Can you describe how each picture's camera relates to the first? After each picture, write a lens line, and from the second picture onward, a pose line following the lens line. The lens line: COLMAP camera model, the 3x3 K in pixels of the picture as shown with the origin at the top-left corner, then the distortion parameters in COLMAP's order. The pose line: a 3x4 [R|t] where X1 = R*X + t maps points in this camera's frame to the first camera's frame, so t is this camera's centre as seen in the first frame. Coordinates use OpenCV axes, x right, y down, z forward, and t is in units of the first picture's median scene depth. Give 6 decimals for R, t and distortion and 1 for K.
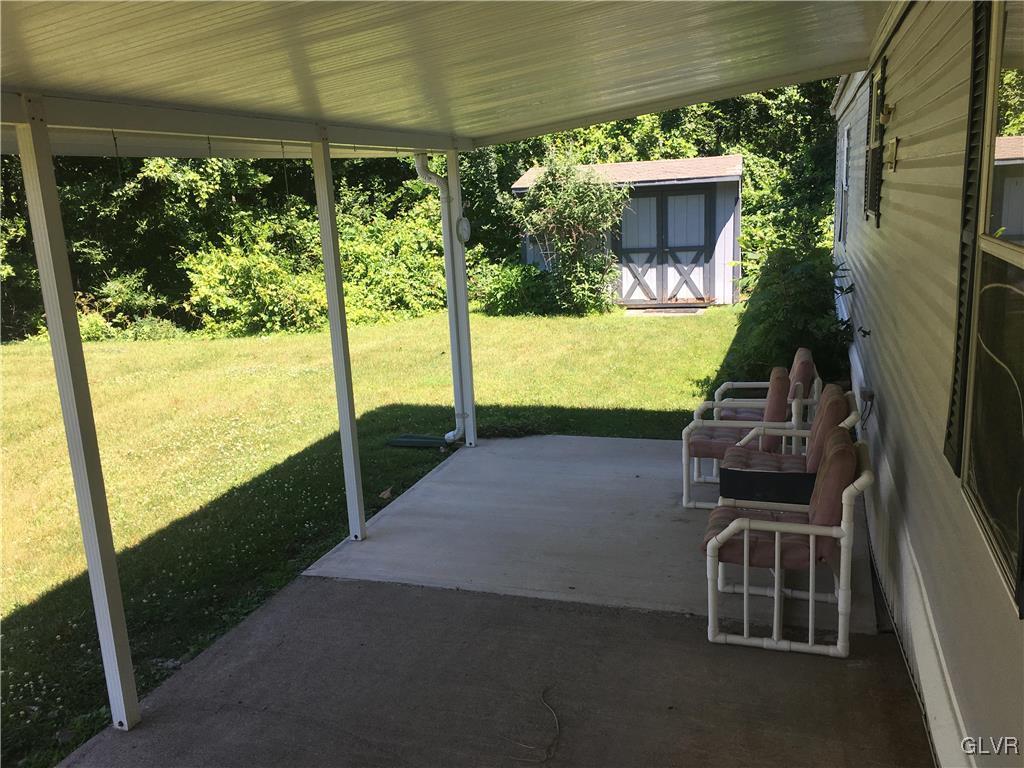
lens RADIAL K [[871.7, 0, 508.0], [0, 871.7, 382.2], [0, 0, 1]] dist [0.058785, -0.062693]
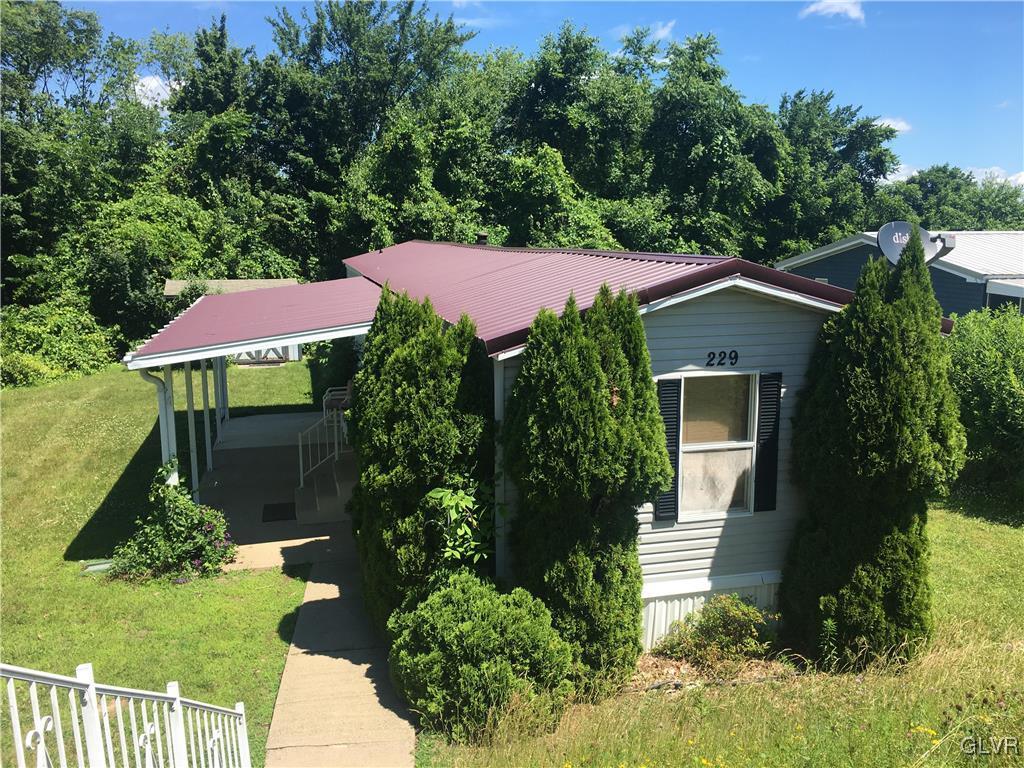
lens RADIAL K [[871.7, 0, 510.3], [0, 871.7, 384.1], [0, 0, 1]] dist [0.058785, -0.062693]
pose [[0.843763, -0.049048, 0.534470, -0.285322], [0.077800, 0.996475, -0.031376, 0.043107], [-0.531048, 0.068056, 0.844605, -0.635434]]
